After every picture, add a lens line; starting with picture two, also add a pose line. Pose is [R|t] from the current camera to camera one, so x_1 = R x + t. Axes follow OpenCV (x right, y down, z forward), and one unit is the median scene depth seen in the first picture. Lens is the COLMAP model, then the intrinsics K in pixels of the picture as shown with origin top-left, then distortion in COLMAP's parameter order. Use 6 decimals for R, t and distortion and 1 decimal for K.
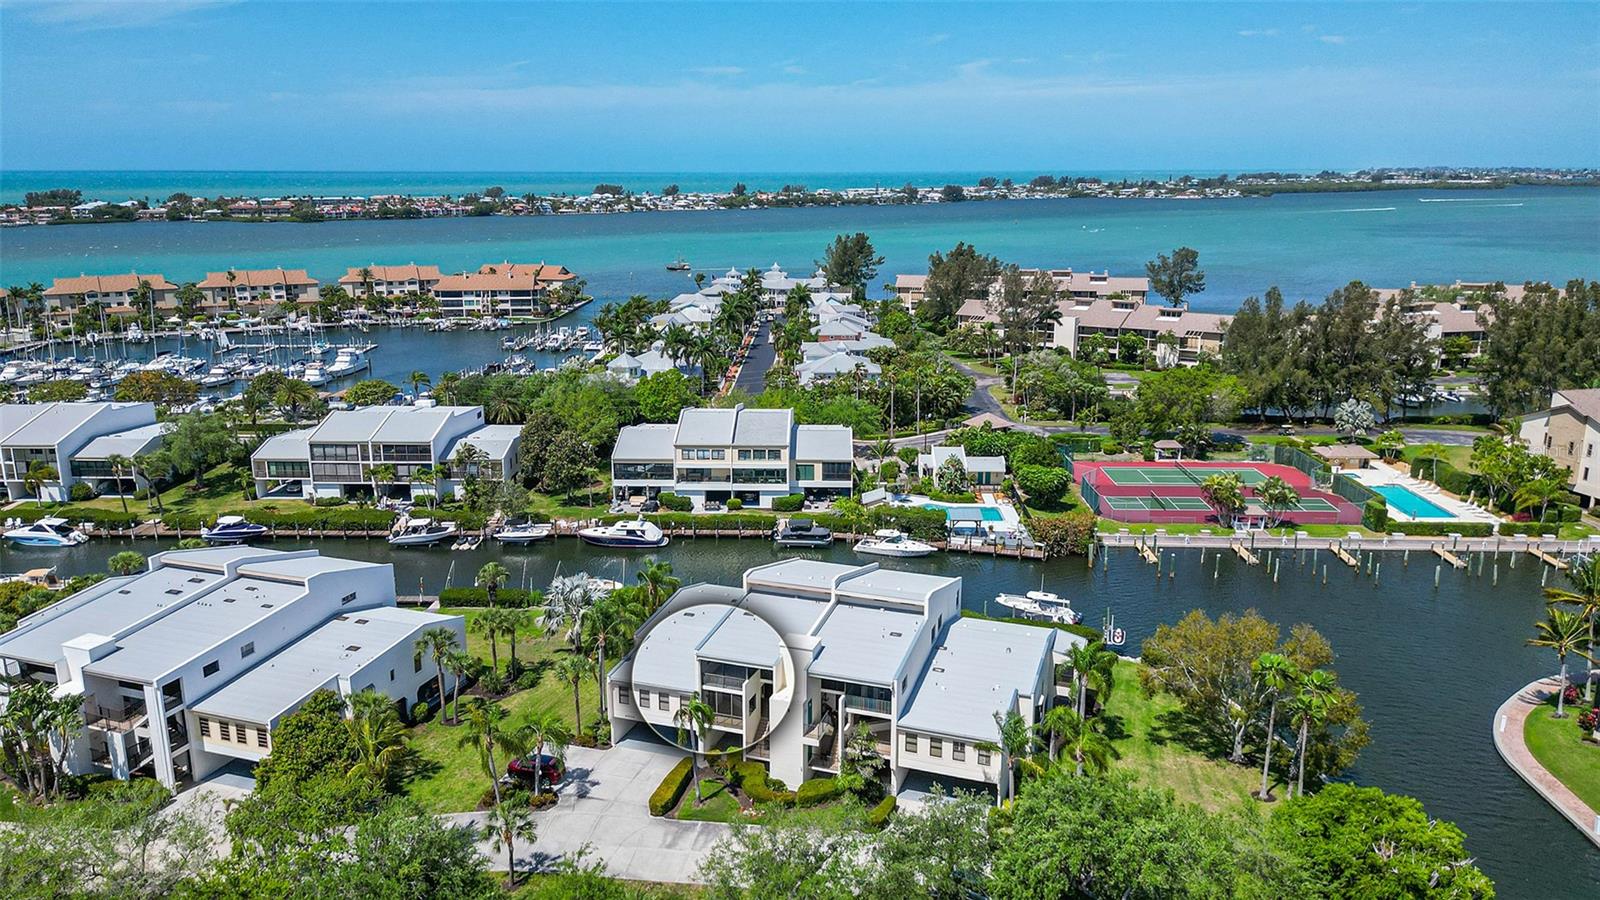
lens RADIAL K [[1092.4, 0, 790.1], [0, 1092.4, 443.3], [0, 0, 1]] dist [0.037609, -0.009740]
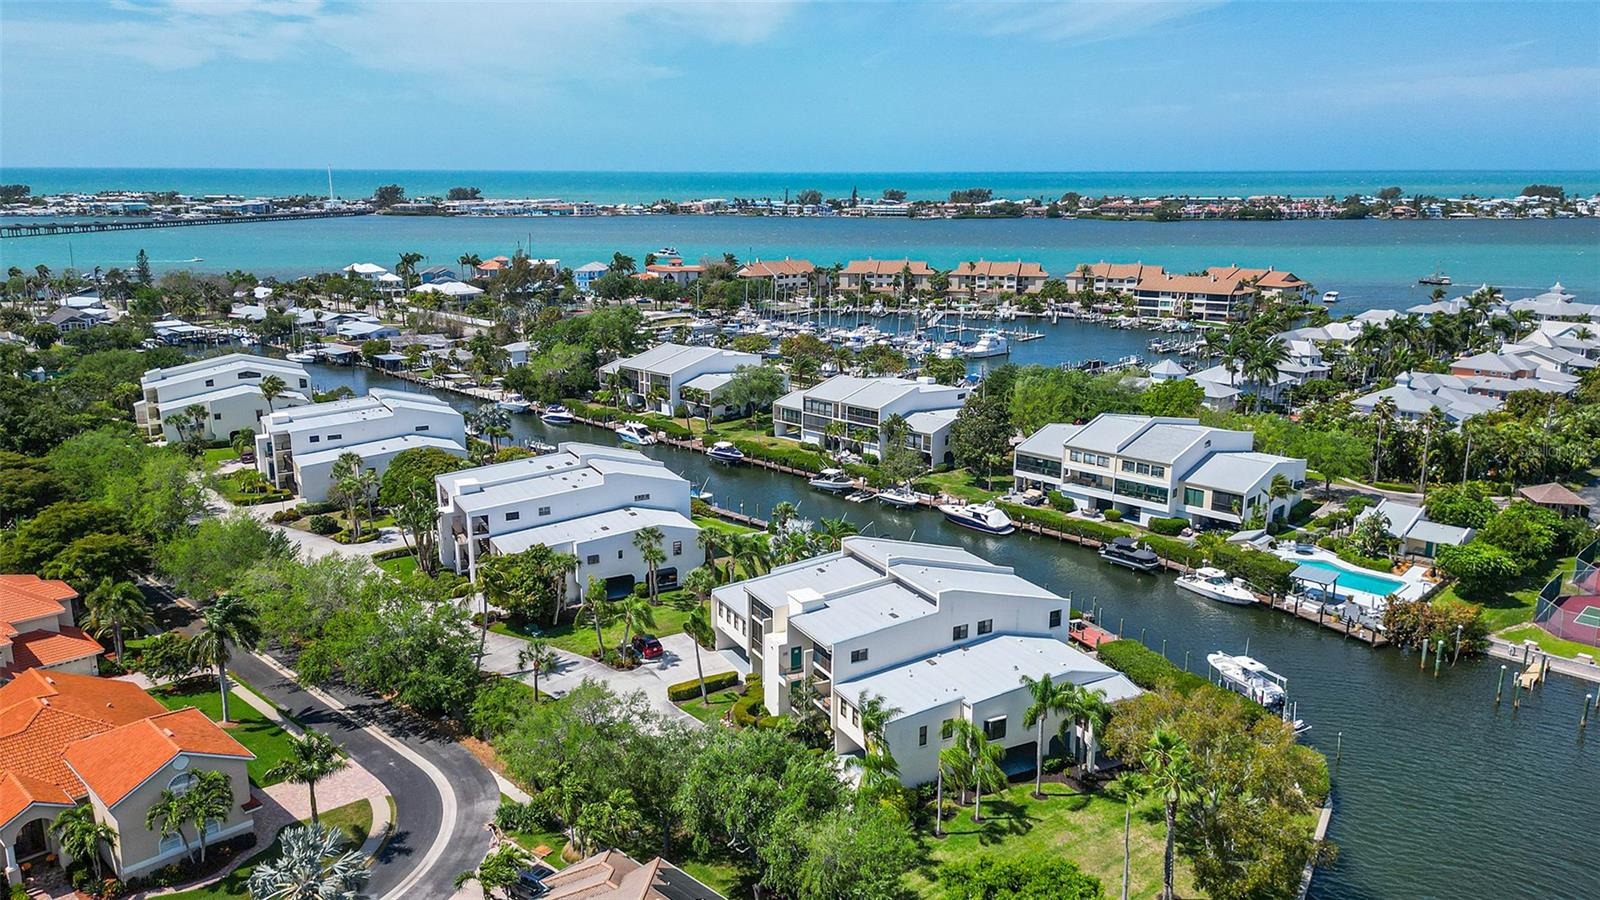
lens RADIAL K [[1092.4, 0, 786.6], [0, 1092.4, 457.3], [0, 0, 1]] dist [0.037609, -0.009740]
pose [[0.745938, 0.168148, -0.644440, 0.351524], [-0.160626, 0.984463, 0.070942, -0.017524], [0.646355, 0.050595, 0.761357, 0.065117]]
